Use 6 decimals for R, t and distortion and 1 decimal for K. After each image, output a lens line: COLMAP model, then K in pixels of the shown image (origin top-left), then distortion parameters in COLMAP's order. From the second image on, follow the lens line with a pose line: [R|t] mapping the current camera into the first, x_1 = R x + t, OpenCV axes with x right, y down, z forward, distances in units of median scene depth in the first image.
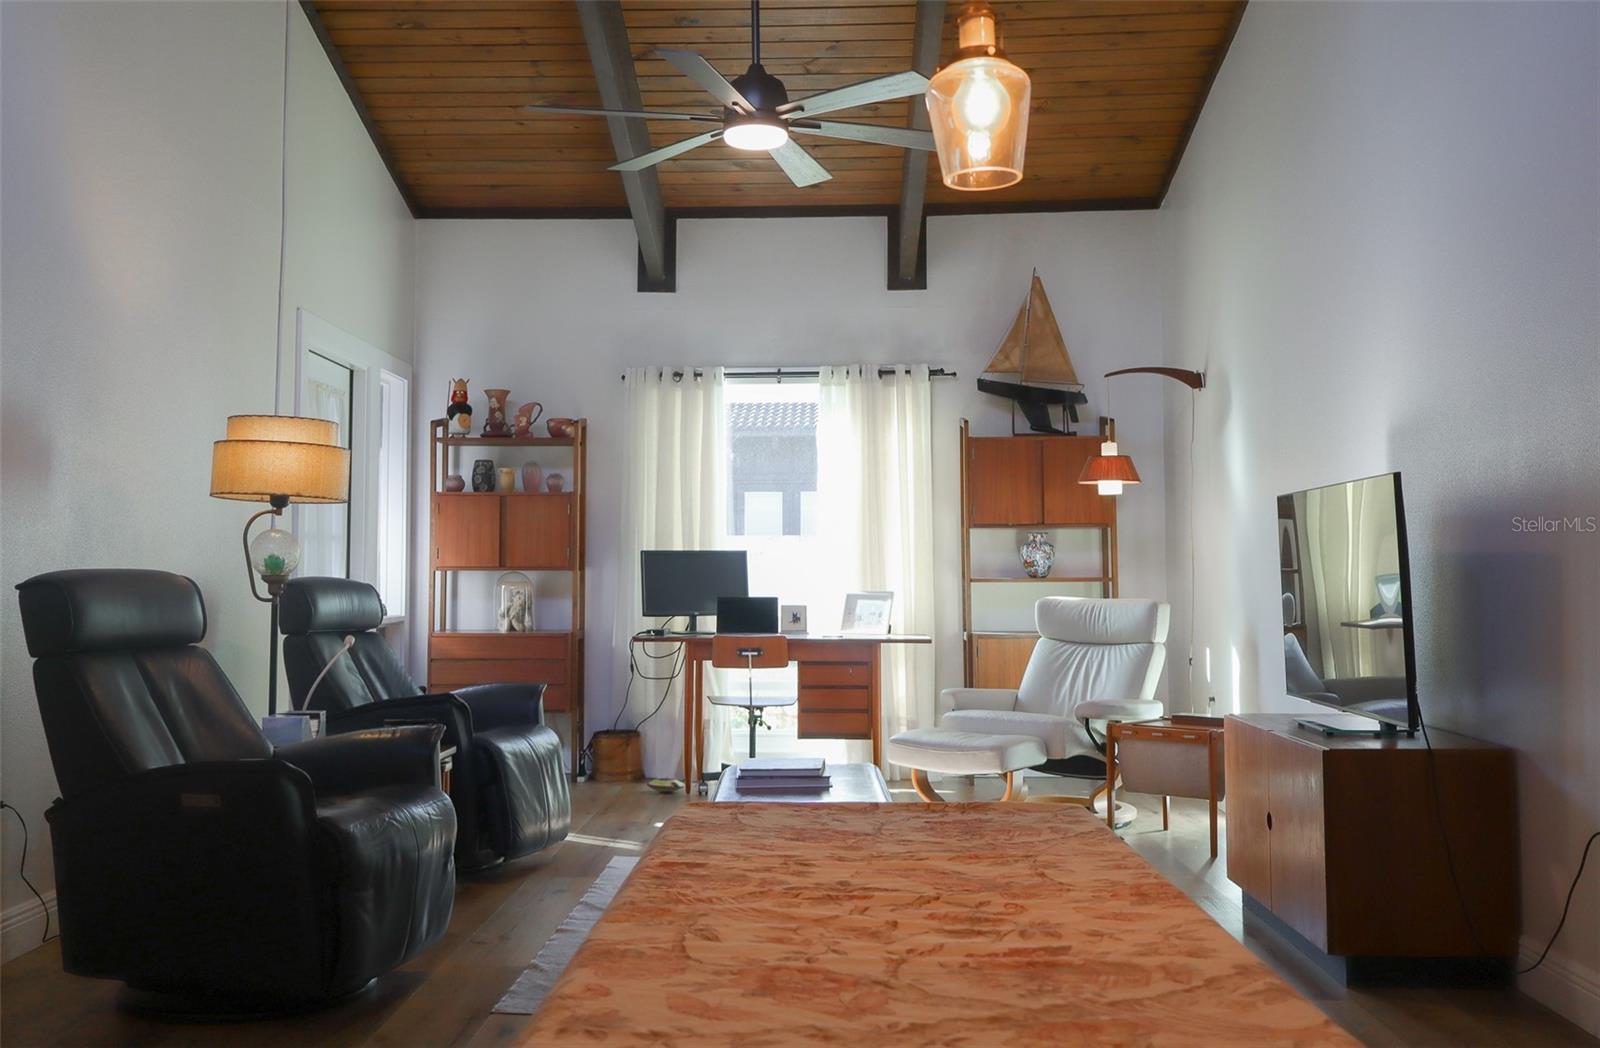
lens RADIAL K [[1555.6, 0, 762.2], [0, 1555.6, 490.3], [0, 0, 1]] dist [-0.004460, -0.000311]
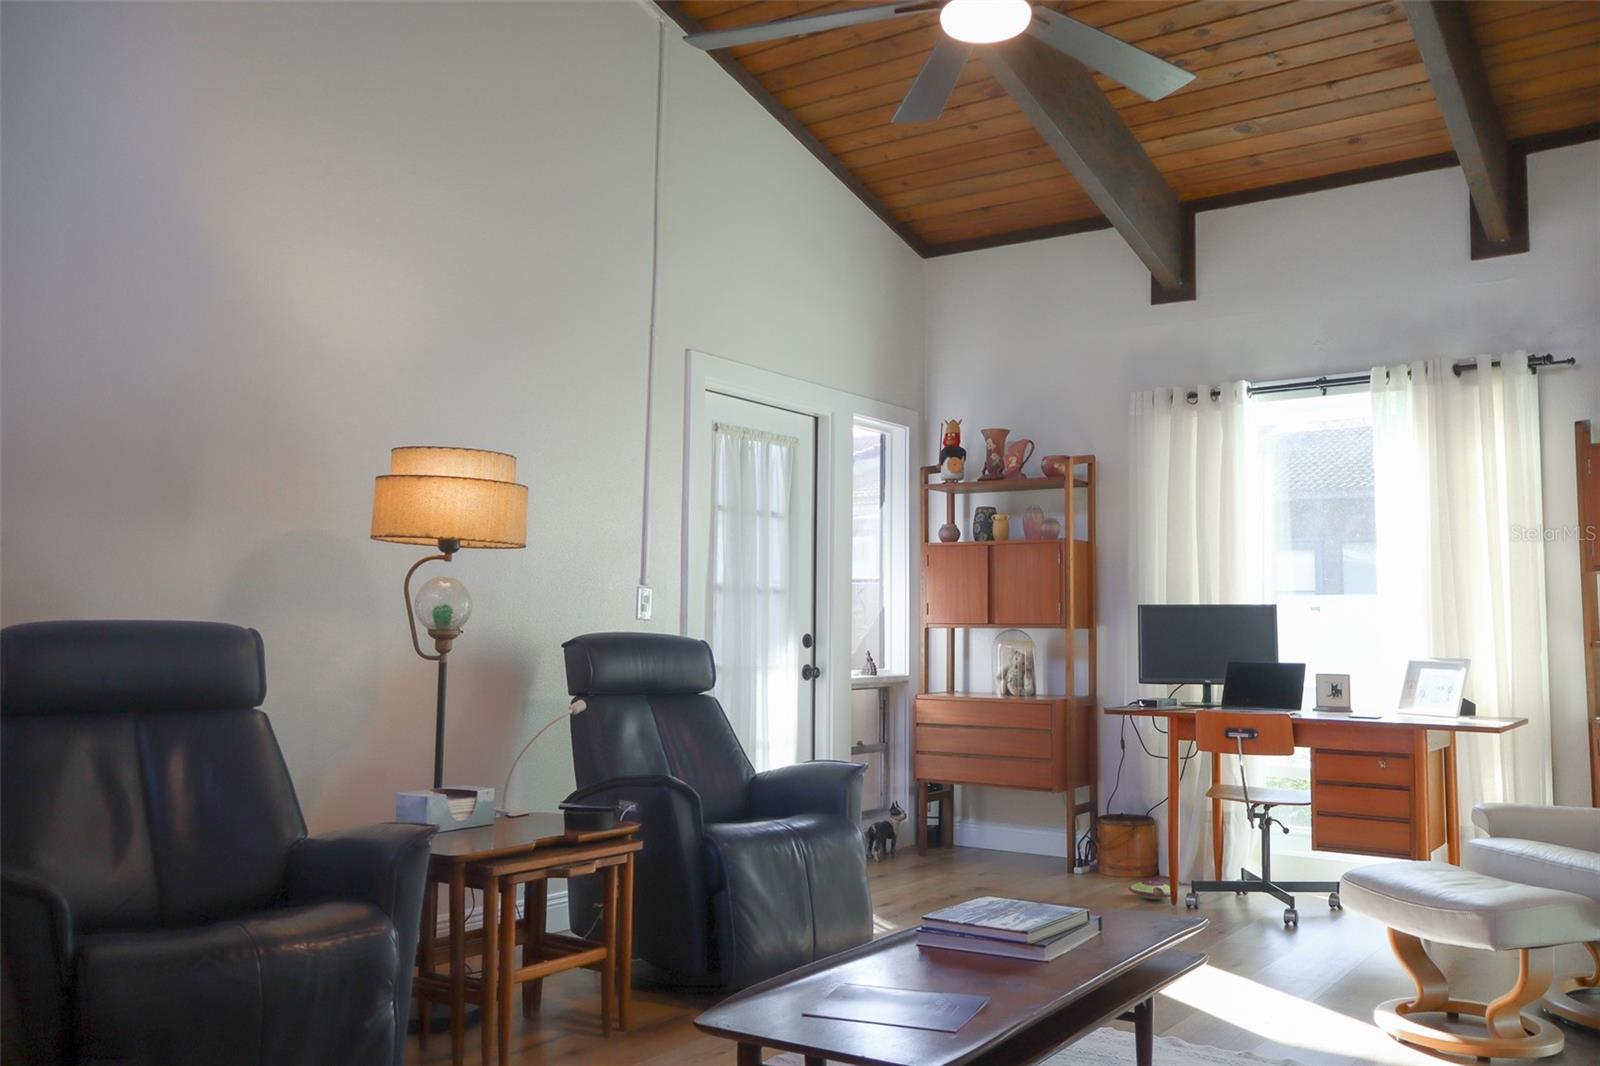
lens RADIAL K [[1337.0, 0, 800.0], [0, 1337.0, 533.0], [0, 0, 1]] dist [-0.001411, -0.001206]
pose [[0.838441, -0.032918, -0.543997, 0.162067], [0.021799, 0.999401, -0.026877, 0.014954], [0.544556, 0.010676, 0.838657, 0.286697]]
